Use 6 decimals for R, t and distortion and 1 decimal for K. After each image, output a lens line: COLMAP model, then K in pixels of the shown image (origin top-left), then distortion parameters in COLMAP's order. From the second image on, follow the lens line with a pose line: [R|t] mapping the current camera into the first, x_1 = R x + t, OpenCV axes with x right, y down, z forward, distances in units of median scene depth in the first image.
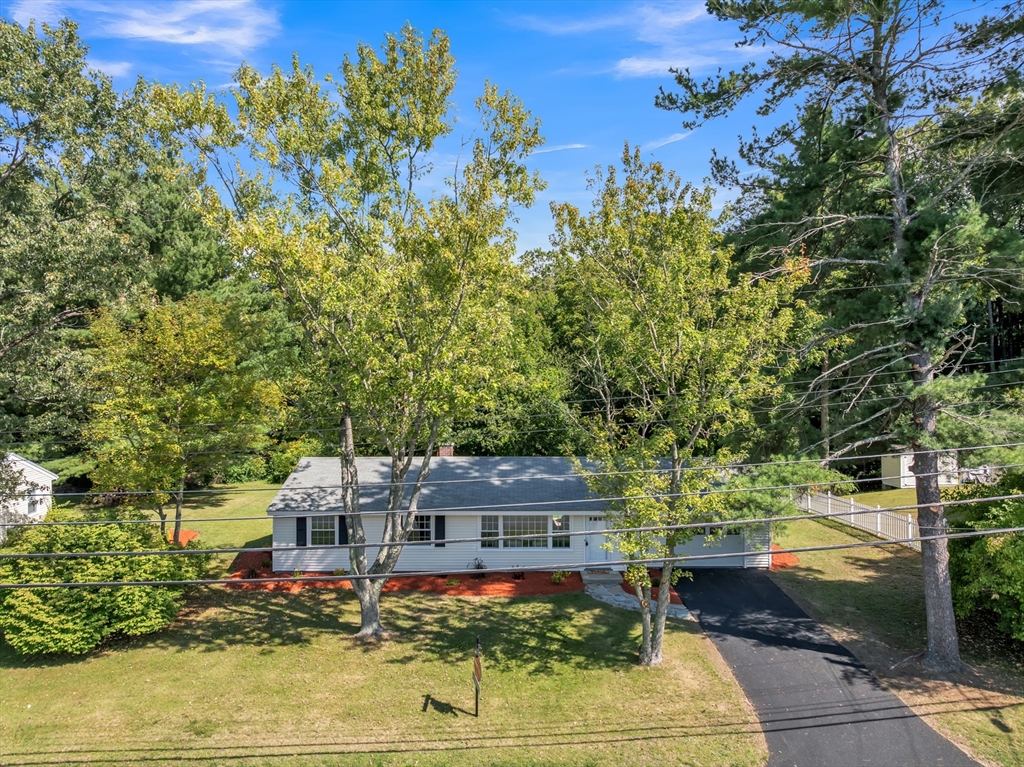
lens RADIAL K [[737.0, 0, 512.0], [0, 737.0, 383.5], [0, 0, 1]] dist [-0.068390, 0.047280]
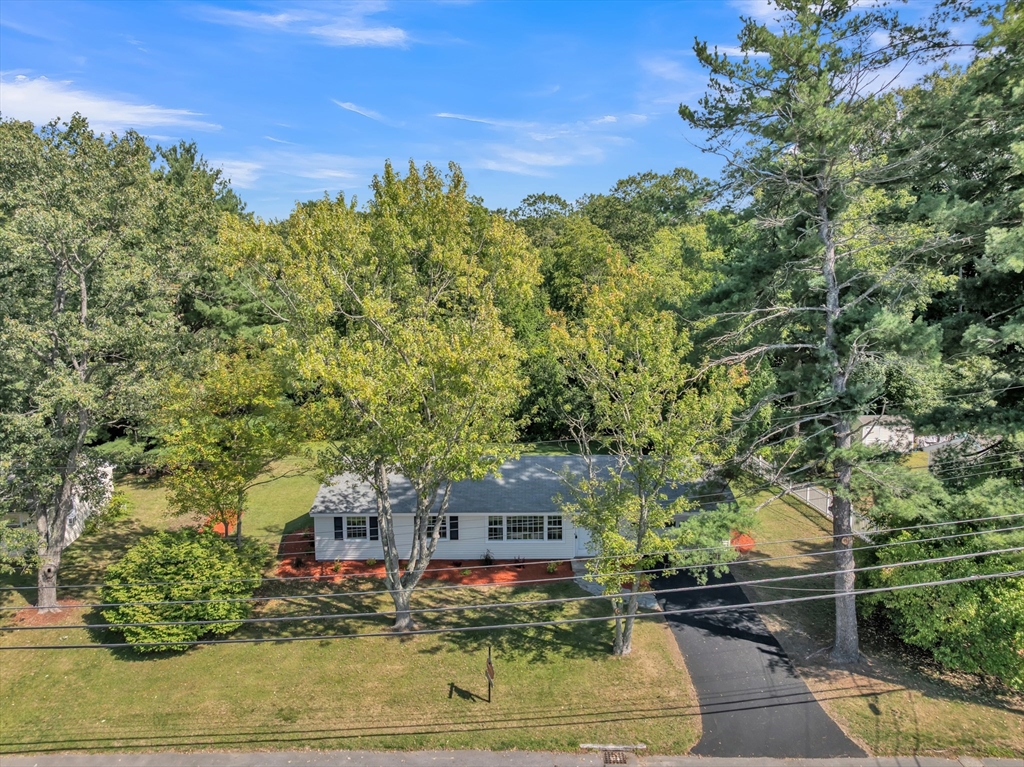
lens RADIAL K [[737.0, 0, 512.0], [0, 737.0, 383.5], [0, 0, 1]] dist [-0.068390, 0.047280]
pose [[0.999984, -0.005556, -0.000534, -0.002382], [0.005579, 0.991612, 0.129128, -0.248177], [-0.000188, -0.129129, 0.991628, -0.215382]]
